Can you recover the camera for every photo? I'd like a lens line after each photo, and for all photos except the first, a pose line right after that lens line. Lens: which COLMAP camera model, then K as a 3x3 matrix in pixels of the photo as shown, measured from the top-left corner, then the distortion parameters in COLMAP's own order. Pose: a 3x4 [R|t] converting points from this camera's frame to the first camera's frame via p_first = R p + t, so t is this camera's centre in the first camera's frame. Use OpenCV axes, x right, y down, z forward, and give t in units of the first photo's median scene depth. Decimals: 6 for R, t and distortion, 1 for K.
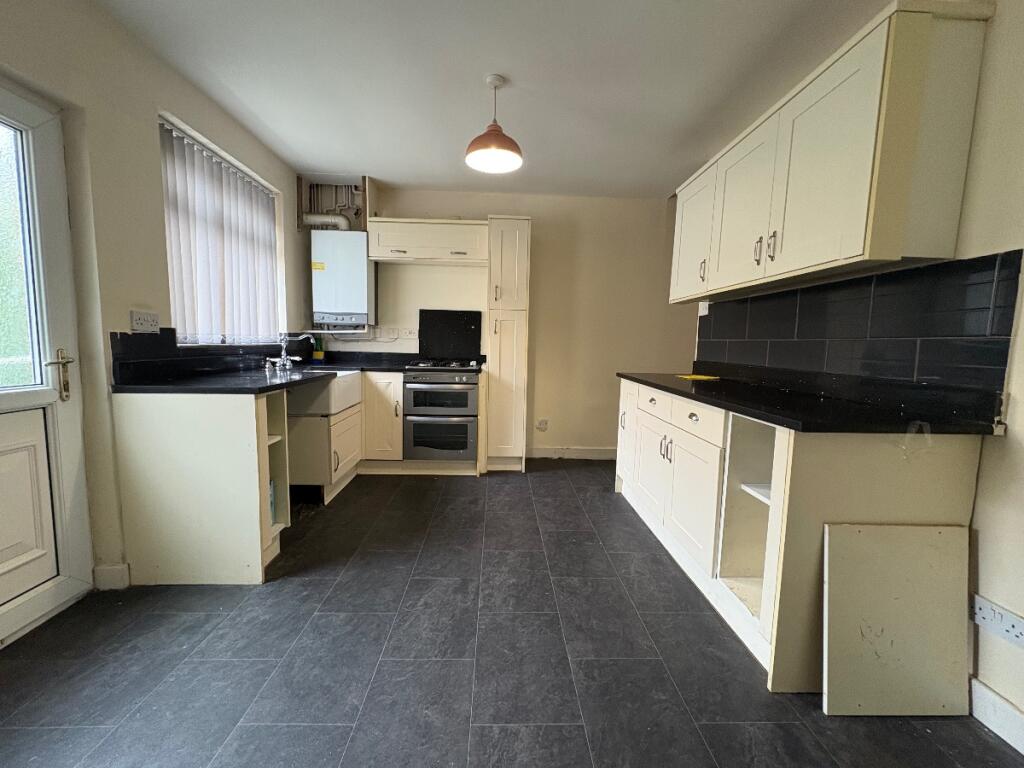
lens RADIAL K [[407.0, 0, 509.5], [0, 407.0, 382.9], [0, 0, 1]] dist [0.001465, 0.000812]
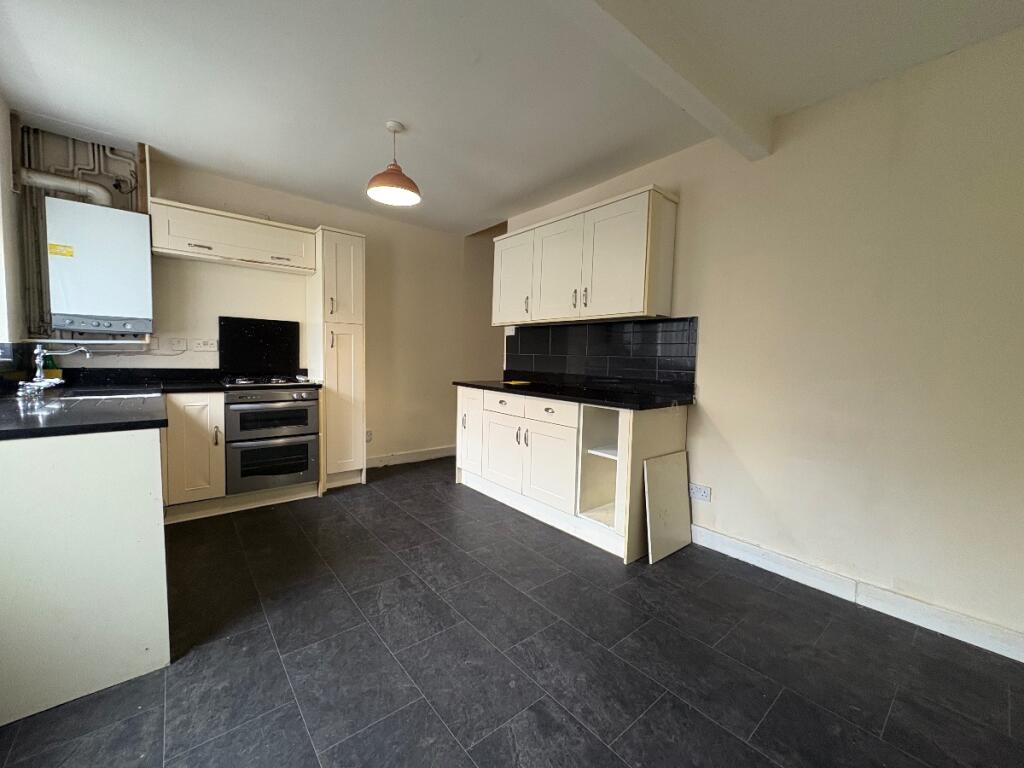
lens RADIAL K [[407.0, 0, 509.5], [0, 407.0, 382.9], [0, 0, 1]] dist [0.001465, 0.000812]
pose [[0.792123, -0.044266, 0.608755, -0.308077], [0.054802, 0.998496, 0.001297, -0.013139], [-0.607897, 0.032333, 0.793357, -0.033126]]
